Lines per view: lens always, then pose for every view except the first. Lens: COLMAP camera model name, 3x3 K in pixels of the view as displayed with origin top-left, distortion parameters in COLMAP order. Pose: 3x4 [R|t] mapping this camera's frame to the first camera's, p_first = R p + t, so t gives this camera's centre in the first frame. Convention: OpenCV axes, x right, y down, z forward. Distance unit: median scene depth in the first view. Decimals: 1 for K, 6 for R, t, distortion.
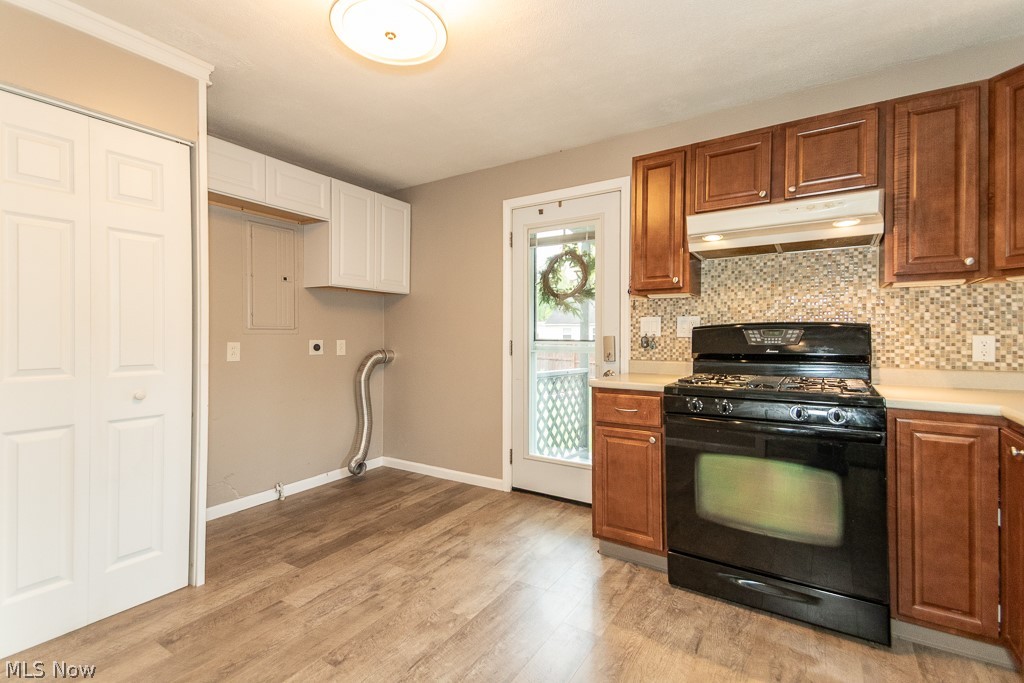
lens RADIAL K [[468.6, 0, 509.1], [0, 468.6, 346.2], [0, 0, 1]] dist [0.069977, -0.028602]
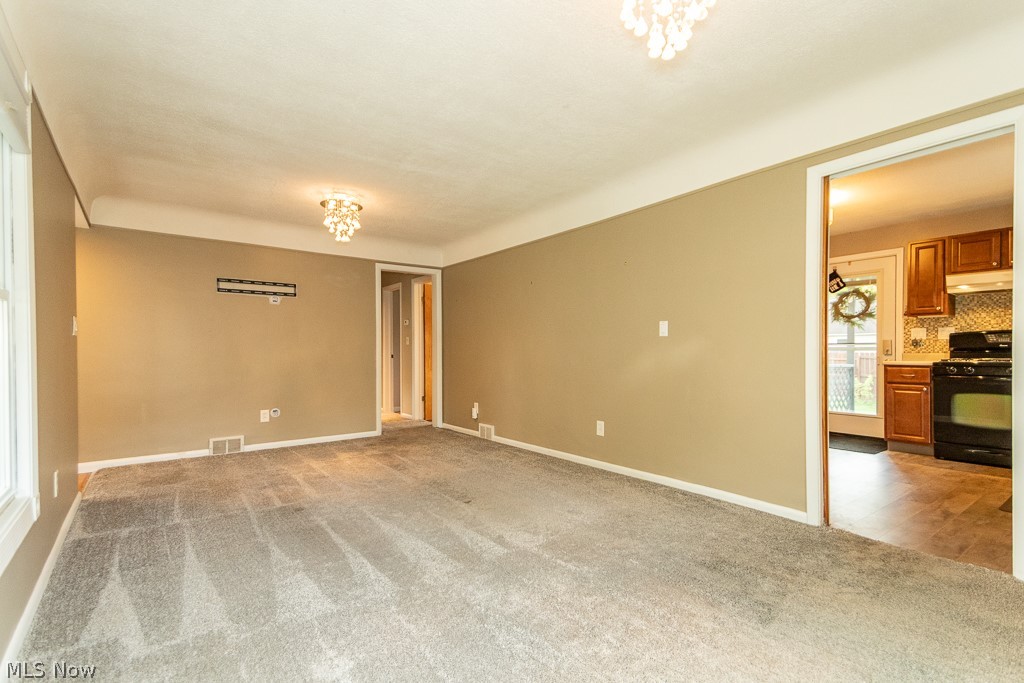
lens RADIAL K [[468.9, 0, 510.9], [0, 468.9, 354.5], [0, 0, 1]] dist [0.084779, -0.037889]
pose [[0.939557, 0.003506, -0.342376, -0.567996], [-0.009070, 0.999852, -0.014651, 0.085783], [0.342274, 0.016871, 0.939449, -1.379176]]
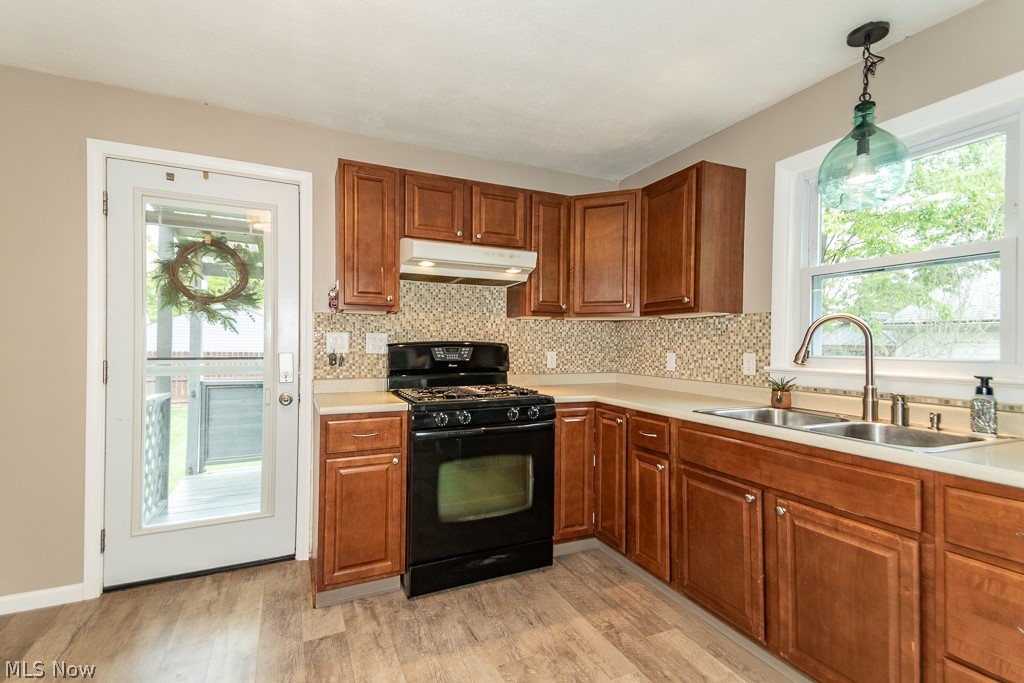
lens RADIAL K [[468.9, 0, 510.9], [0, 468.9, 354.5], [0, 0, 1]] dist [0.084779, -0.037889]
pose [[0.538588, -0.015921, 0.842419, -0.351043], [0.014099, 0.999852, 0.009882, -0.025777], [-0.842451, 0.006555, 0.538733, 0.235918]]
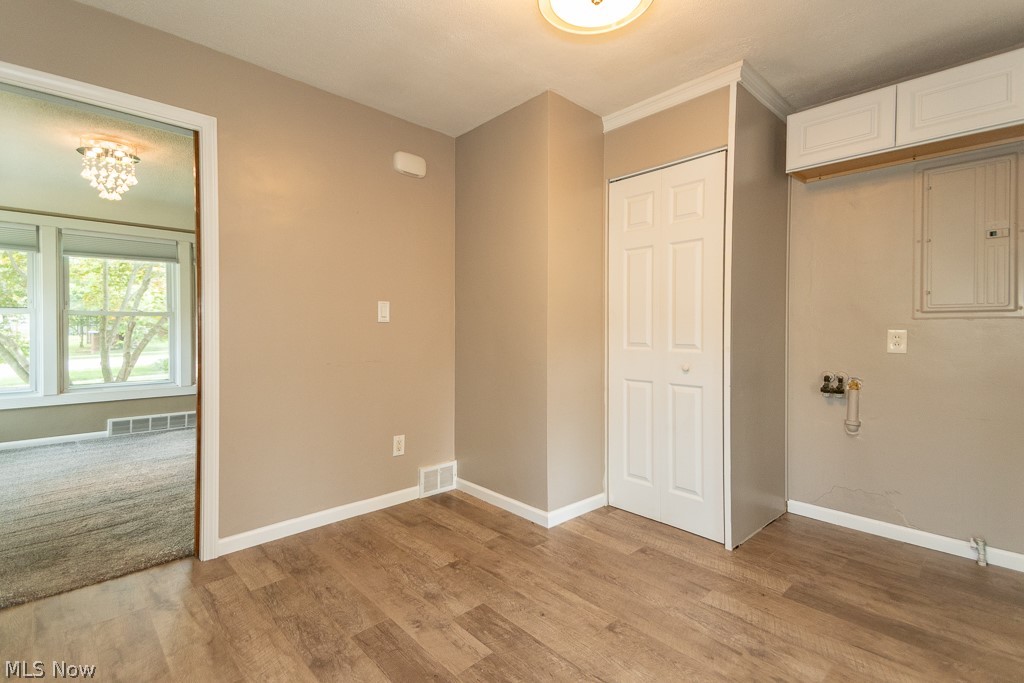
lens RADIAL K [[471.4, 0, 509.9], [0, 471.4, 339.4], [0, 0, 1]] dist [0.071664, -0.029484]
pose [[-0.251055, 0.011166, -0.967908, 0.475282], [-0.025649, 0.999506, 0.018184, 0.011970], [0.967633, 0.029391, -0.250645, 0.699693]]
